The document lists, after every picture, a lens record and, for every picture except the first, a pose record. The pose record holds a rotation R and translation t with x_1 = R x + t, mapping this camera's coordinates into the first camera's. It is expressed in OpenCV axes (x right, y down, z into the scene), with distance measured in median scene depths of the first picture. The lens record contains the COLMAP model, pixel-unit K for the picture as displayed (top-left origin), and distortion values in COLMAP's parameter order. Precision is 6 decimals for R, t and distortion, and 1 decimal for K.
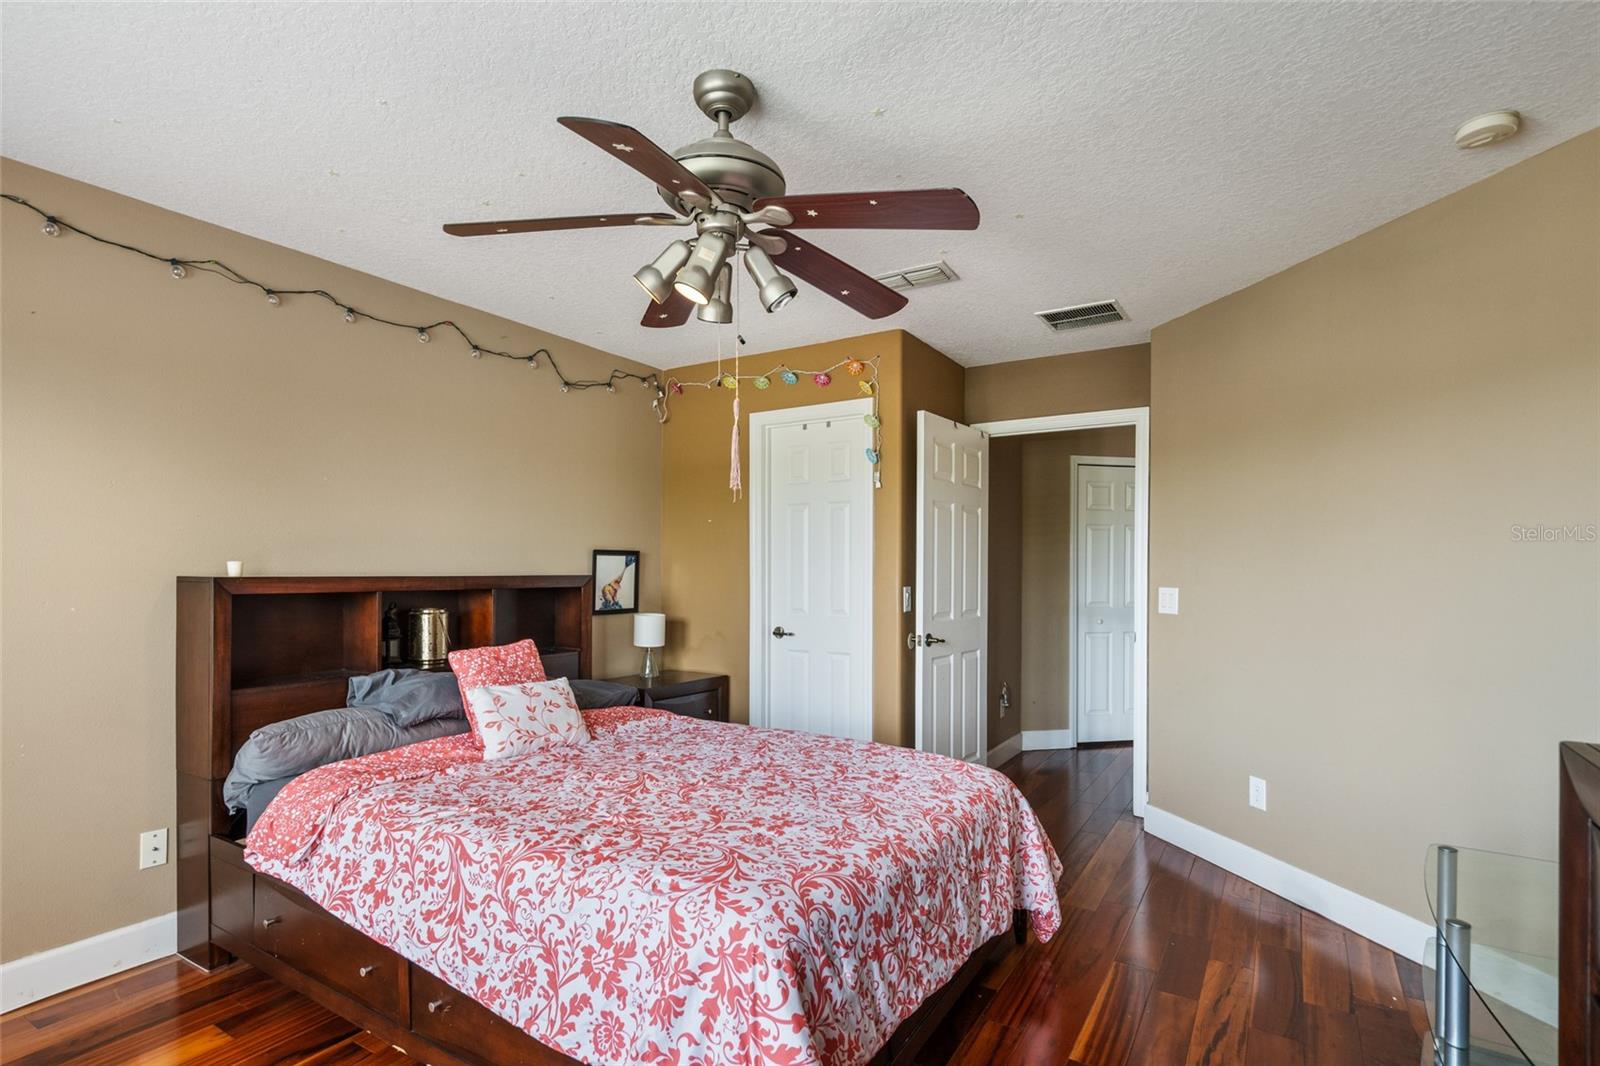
lens RADIAL K [[784.4, 0, 779.4], [0, 784.4, 573.0], [0, 0, 1]] dist [0.001500, 0.000055]
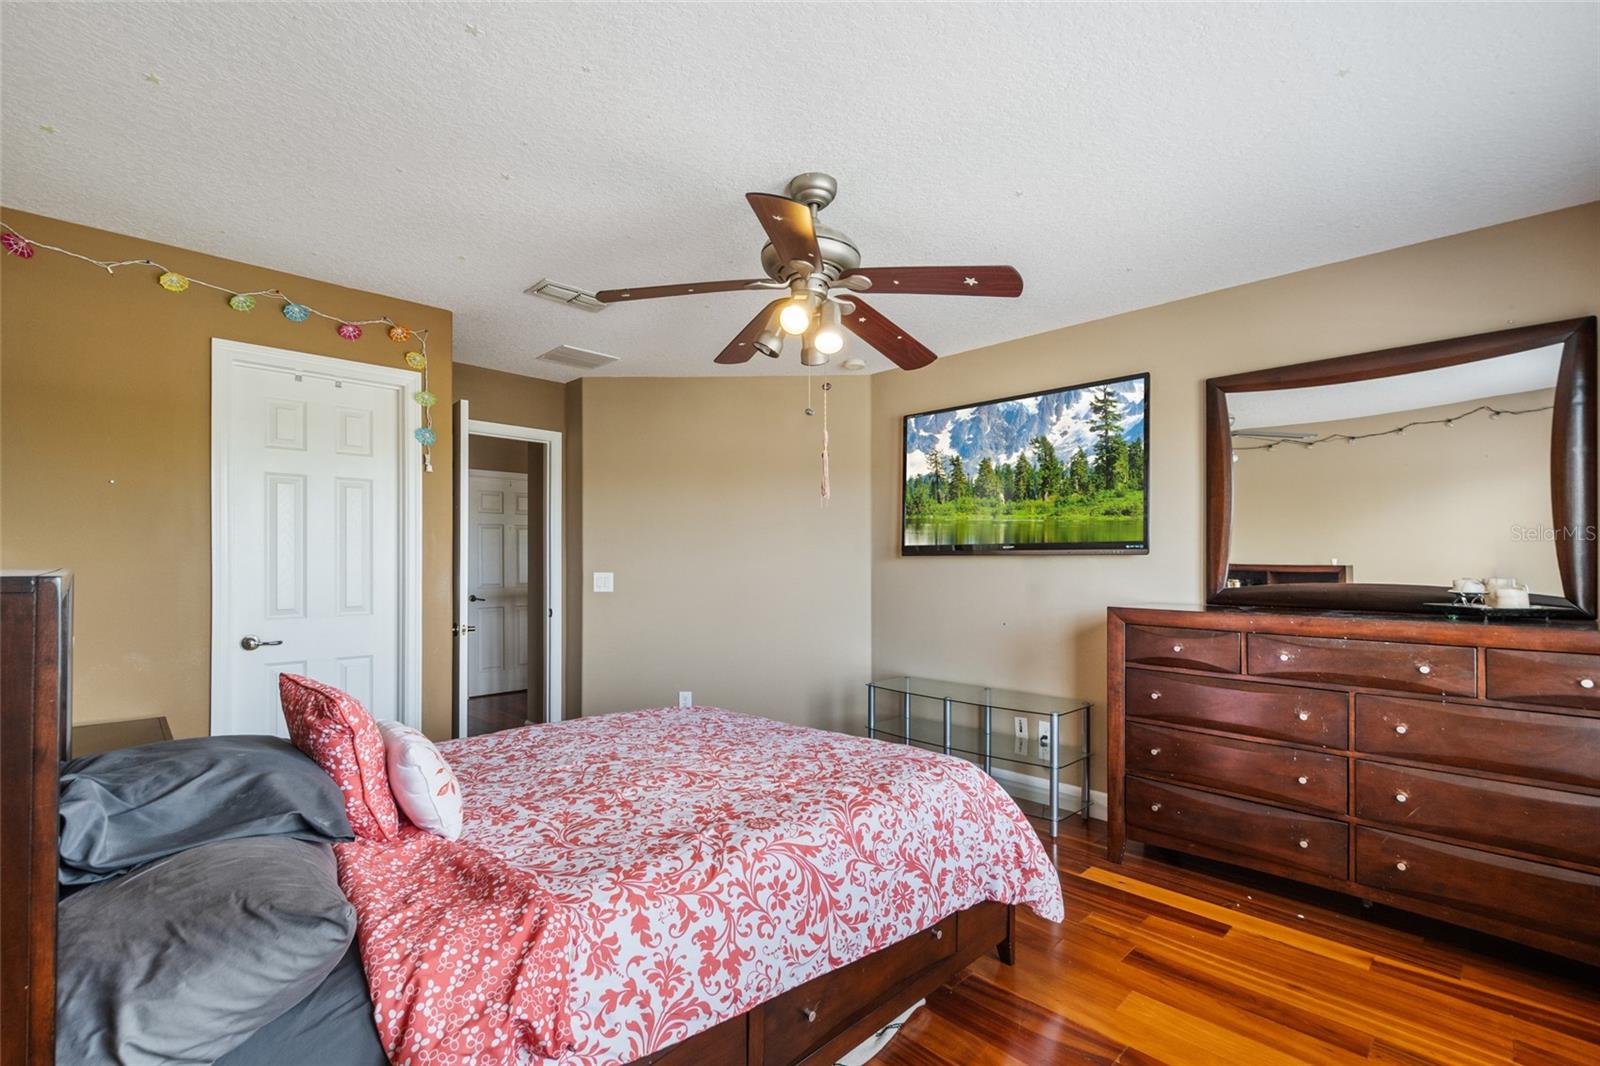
lens RADIAL K [[716.8, 0, 788.2], [0, 716.8, 559.6], [0, 0, 1]] dist [0.016253, -0.012343]
pose [[0.231965, 0.000606, 0.972724, -1.233124], [0.001613, 0.999998, -0.001007, -0.004434], [-0.972723, 0.001803, 0.231963, 0.776589]]
